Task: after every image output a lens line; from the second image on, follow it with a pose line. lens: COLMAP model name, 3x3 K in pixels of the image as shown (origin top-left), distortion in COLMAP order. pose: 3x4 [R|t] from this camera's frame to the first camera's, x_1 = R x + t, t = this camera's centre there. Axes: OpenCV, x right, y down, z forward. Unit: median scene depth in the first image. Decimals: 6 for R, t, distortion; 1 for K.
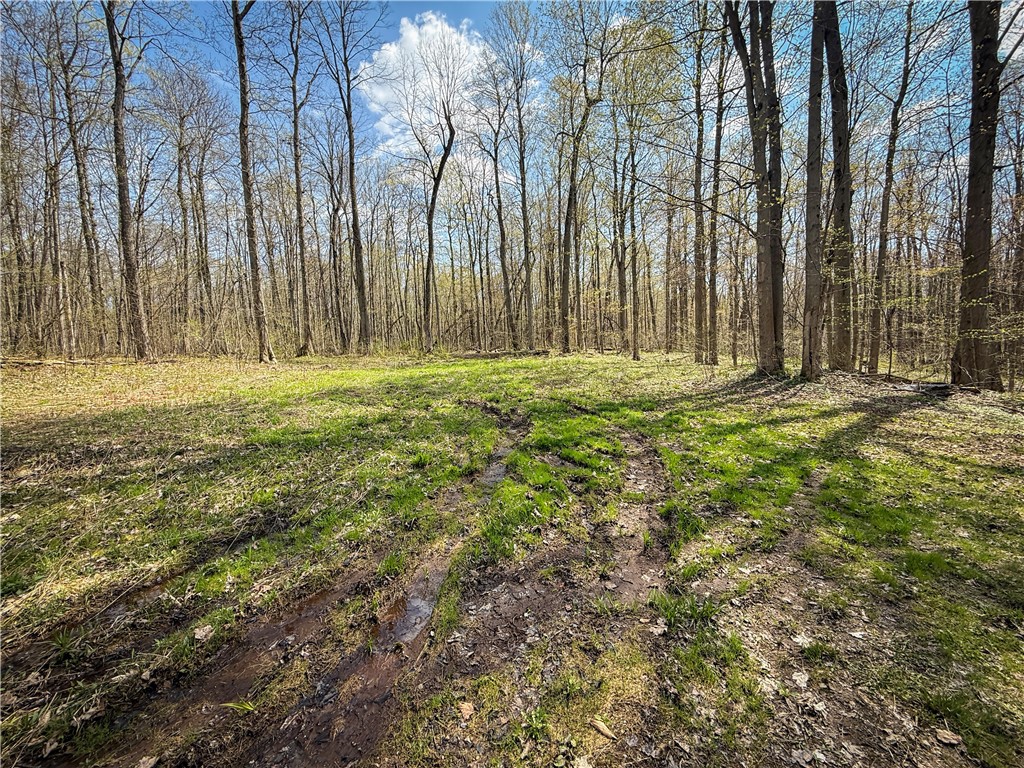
lens RADIAL K [[408.7, 0, 516.1], [0, 408.7, 384.4], [0, 0, 1]] dist [-0.002937, 0.000904]
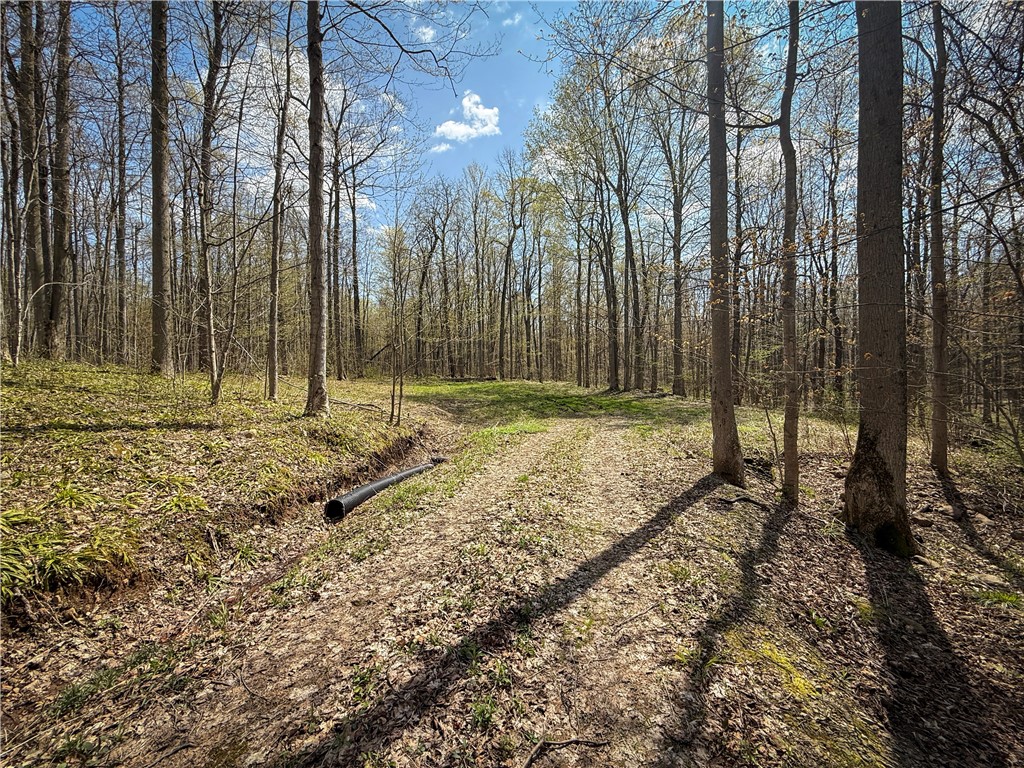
lens RADIAL K [[408.7, 0, 509.9], [0, 408.7, 382.9], [0, 0, 1]] dist [-0.002937, 0.000904]
pose [[0.953420, 0.026925, 0.300440, -0.401200], [-0.005754, 0.997450, -0.071131, 0.061907], [-0.301590, 0.066089, 0.951145, -0.647215]]
